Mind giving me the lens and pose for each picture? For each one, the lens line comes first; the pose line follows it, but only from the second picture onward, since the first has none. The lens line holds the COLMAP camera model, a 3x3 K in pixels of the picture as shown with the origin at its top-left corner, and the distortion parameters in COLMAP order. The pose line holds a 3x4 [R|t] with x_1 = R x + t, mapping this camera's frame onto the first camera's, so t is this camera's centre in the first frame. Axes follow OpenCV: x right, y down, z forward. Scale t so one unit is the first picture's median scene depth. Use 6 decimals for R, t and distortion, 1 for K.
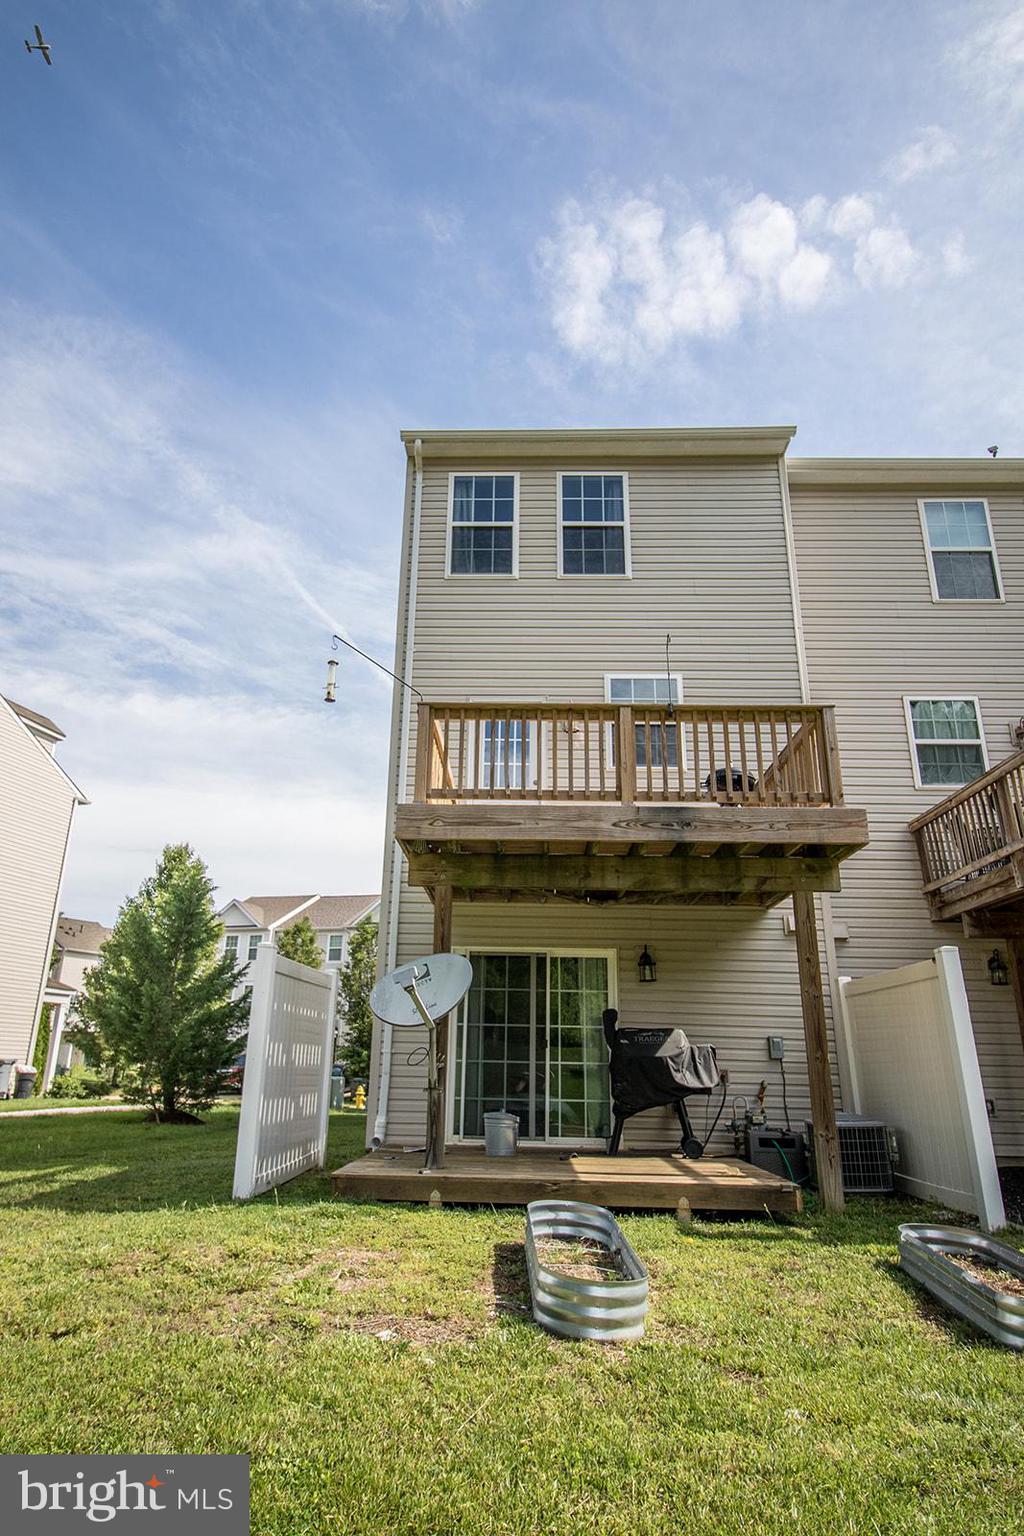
lens RADIAL K [[913.8, 0, 502.8], [0, 913.8, 772.7], [0, 0, 1]] dist [0.006955, -0.011137]
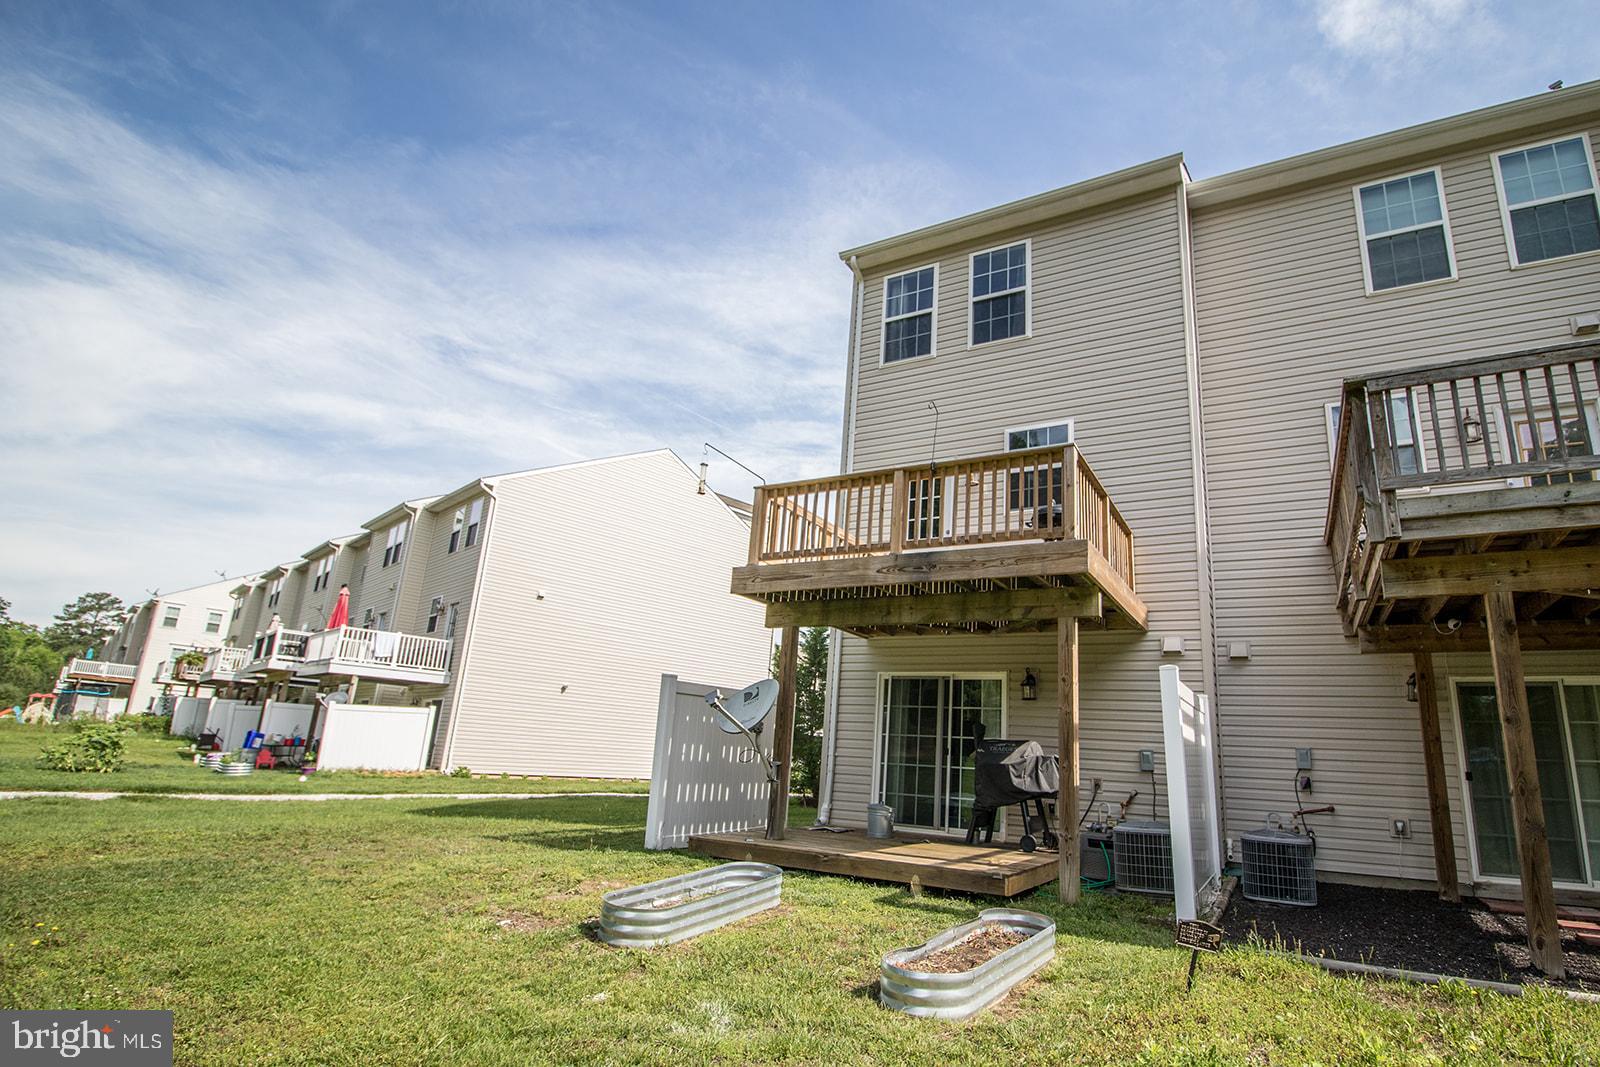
lens RADIAL K [[791.2, 0, 846.1], [0, 791.2, 570.4], [0, 0, 1]] dist [-0.000257, -0.008900]
pose [[0.896977, -0.074542, -0.435748, 0.409800], [0.101093, 0.994150, 0.038033, 0.008959], [0.430364, -0.078166, 0.899265, 0.033207]]
